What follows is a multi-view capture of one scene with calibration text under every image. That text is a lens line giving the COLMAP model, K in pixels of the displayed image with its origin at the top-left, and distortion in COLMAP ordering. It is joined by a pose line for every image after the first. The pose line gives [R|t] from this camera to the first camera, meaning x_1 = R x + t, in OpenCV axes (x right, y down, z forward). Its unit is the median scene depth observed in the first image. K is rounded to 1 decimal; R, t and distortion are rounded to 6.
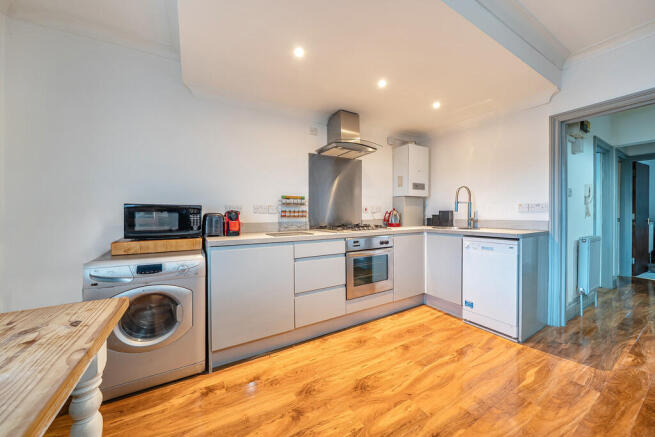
lens RADIAL K [[224.4, 0, 322.1], [0, 224.4, 213.1], [0, 0, 1]] dist [-0.008948, 0.000091]
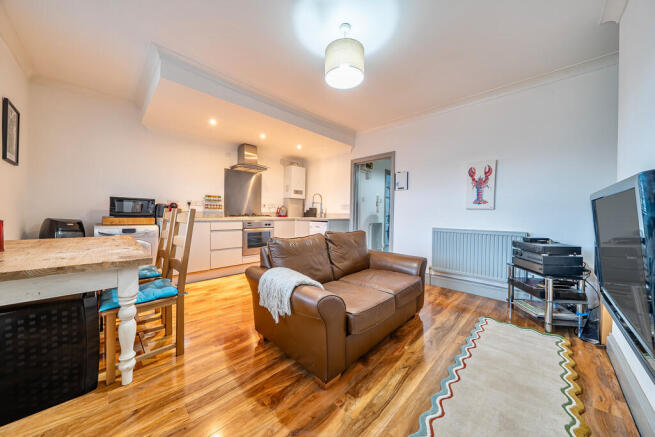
lens RADIAL K [[224.4, 0, 306.9], [0, 224.4, 219.9], [0, 0, 1]] dist [-0.008948, 0.000091]
pose [[0.980445, 0.018827, 0.195889, 0.224346], [-0.025717, 0.999135, 0.032689, 0.030785], [-0.195104, -0.037087, 0.980081, -0.734648]]
